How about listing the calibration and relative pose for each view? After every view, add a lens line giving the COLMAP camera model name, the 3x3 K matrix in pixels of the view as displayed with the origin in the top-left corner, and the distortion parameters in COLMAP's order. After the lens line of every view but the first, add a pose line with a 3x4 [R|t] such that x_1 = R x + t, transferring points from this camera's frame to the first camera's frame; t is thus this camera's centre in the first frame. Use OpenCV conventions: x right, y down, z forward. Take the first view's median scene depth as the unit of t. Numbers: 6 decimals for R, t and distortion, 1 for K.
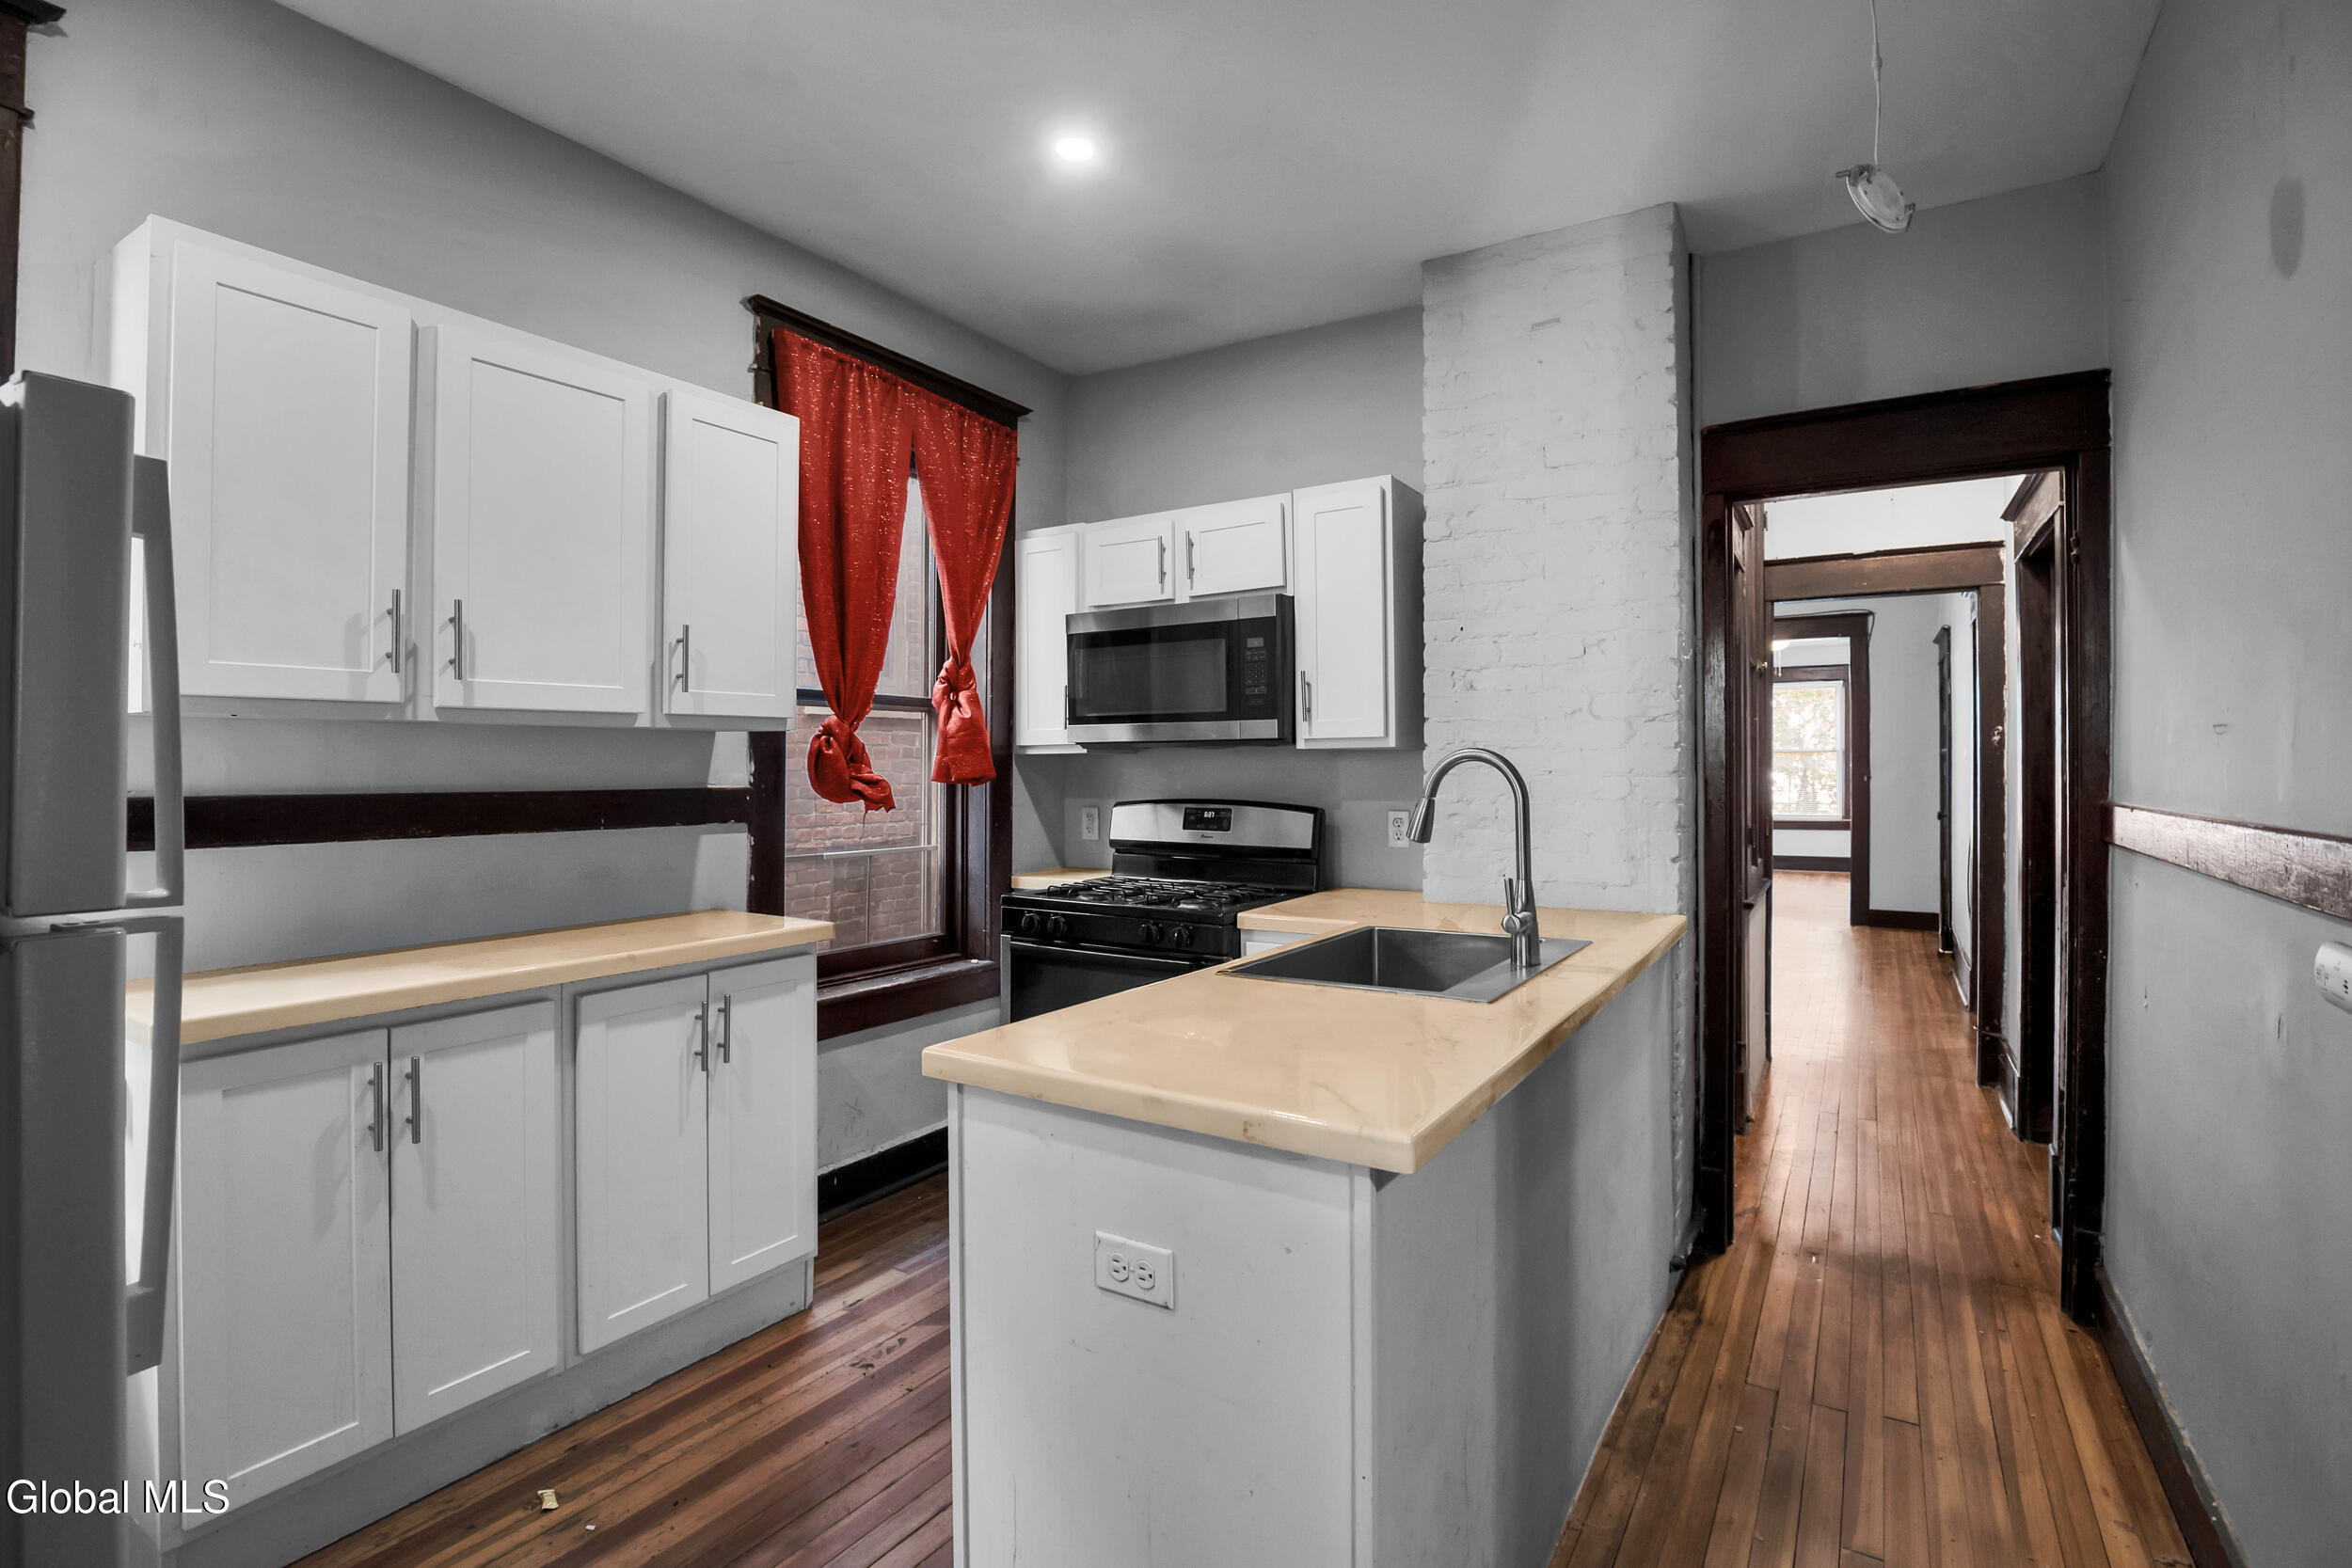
lens RADIAL K [[1140.3, 0, 1189.7], [0, 1140.3, 793.3], [0, 0, 1]] dist [-0.021868, 0.000519]
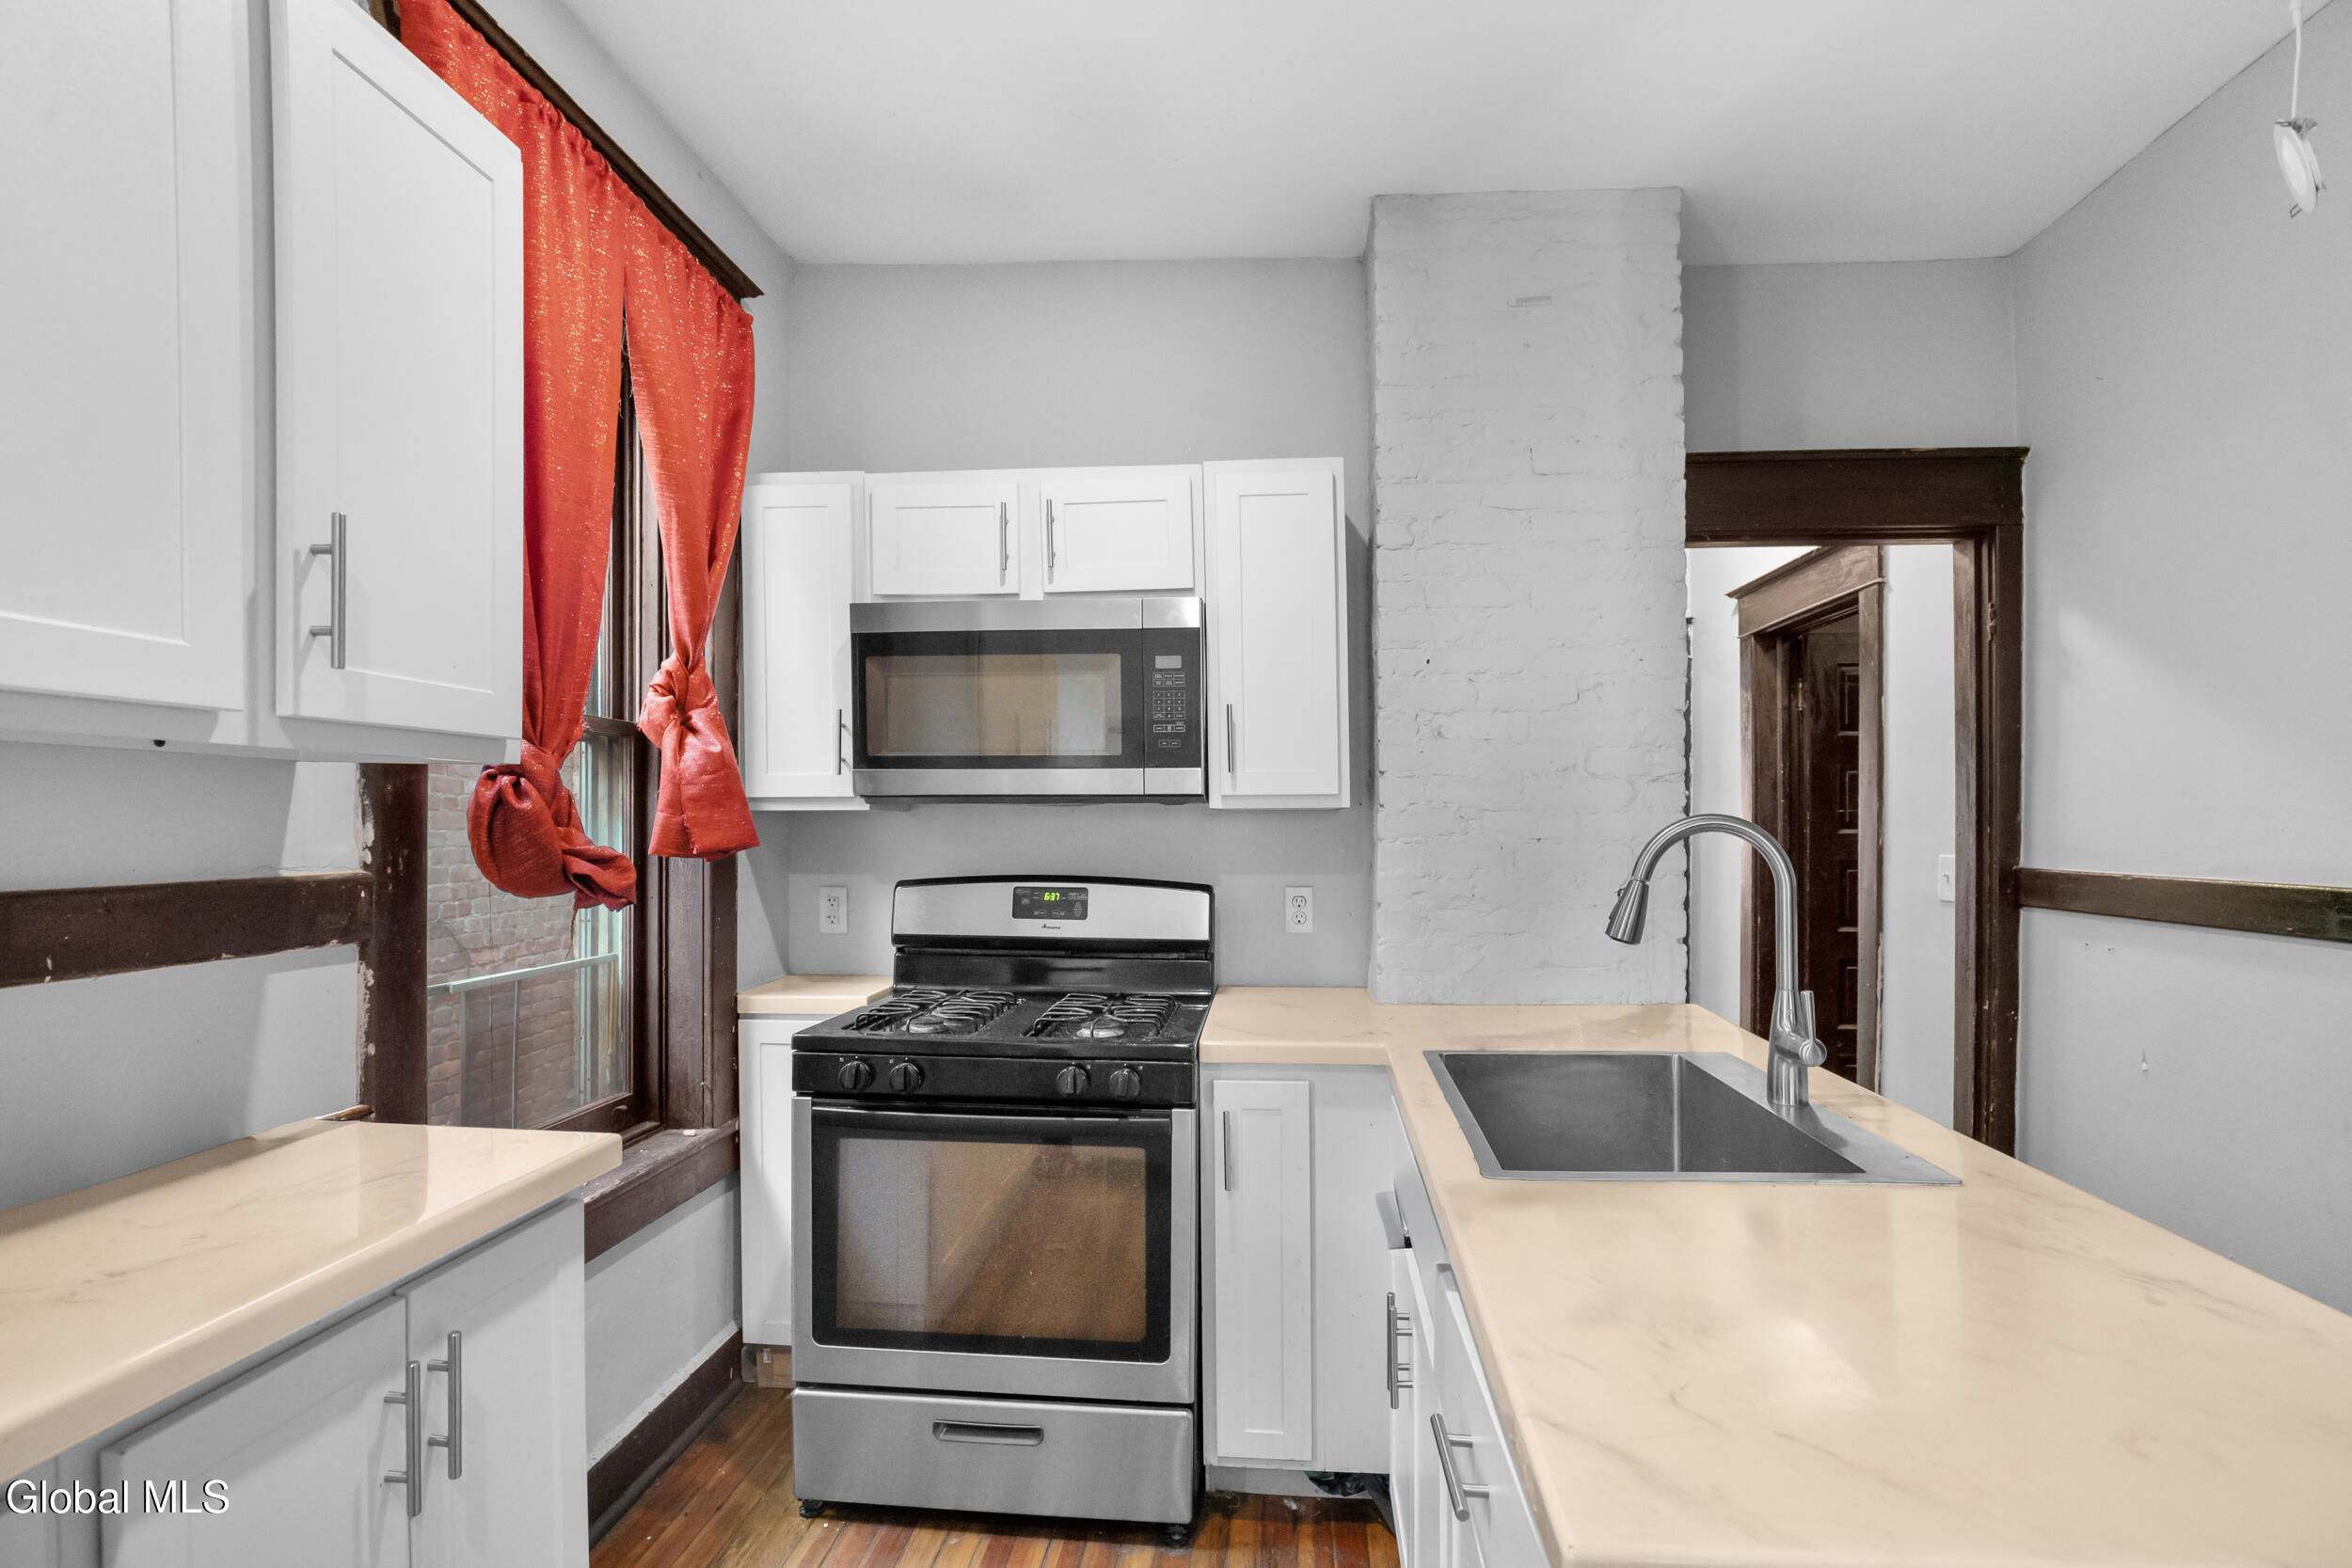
lens RADIAL K [[1135.1, 0, 1188.7], [0, 1135.1, 852.3], [0, 0, 1]] dist [-0.032520, 0.000495]
pose [[0.886237, -0.006431, 0.463188, -0.273587], [0.004958, 0.999978, 0.004398, -0.014025], [-0.463206, -0.001602, 0.886249, 0.362113]]
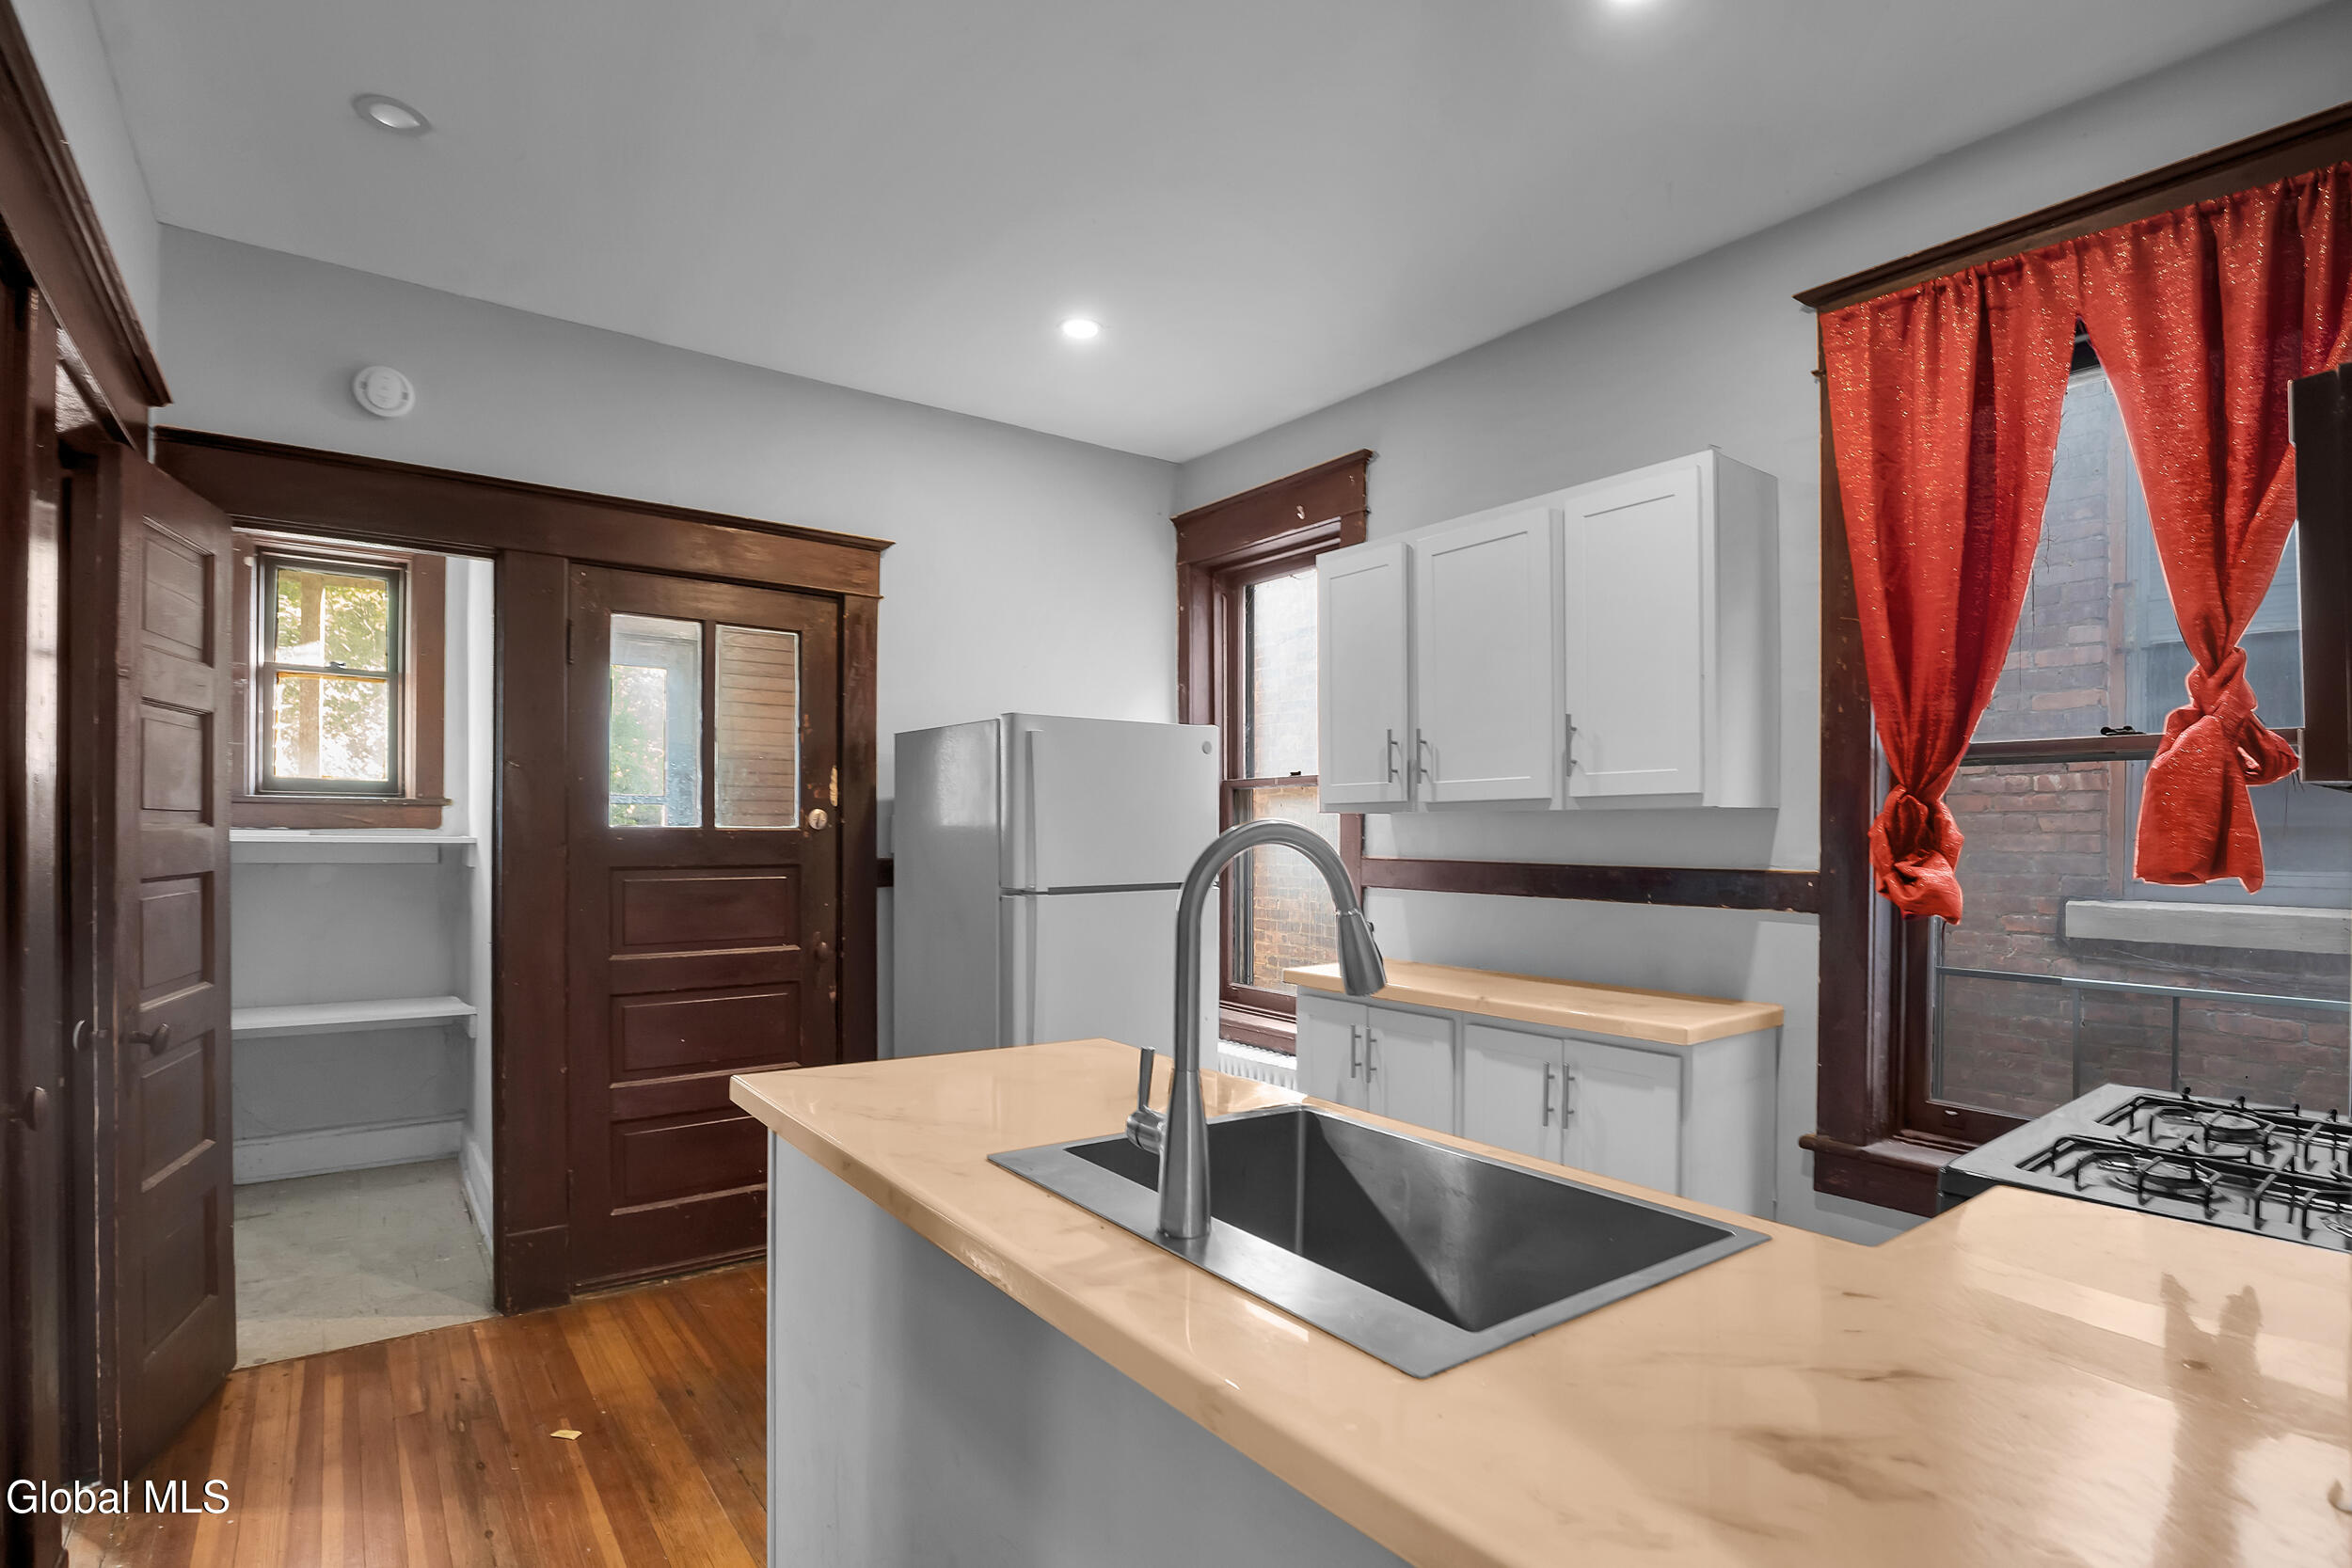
lens RADIAL K [[1113.8, 0, 1168.8], [0, 1113.8, 830.5], [0, 0, 1]] dist [0.000791, 0.000137]
pose [[-0.370999, -0.006548, -0.928610, 0.529054], [-0.028369, 0.999588, 0.004285, -0.024394], [0.928200, 0.027934, -0.371032, 0.806419]]
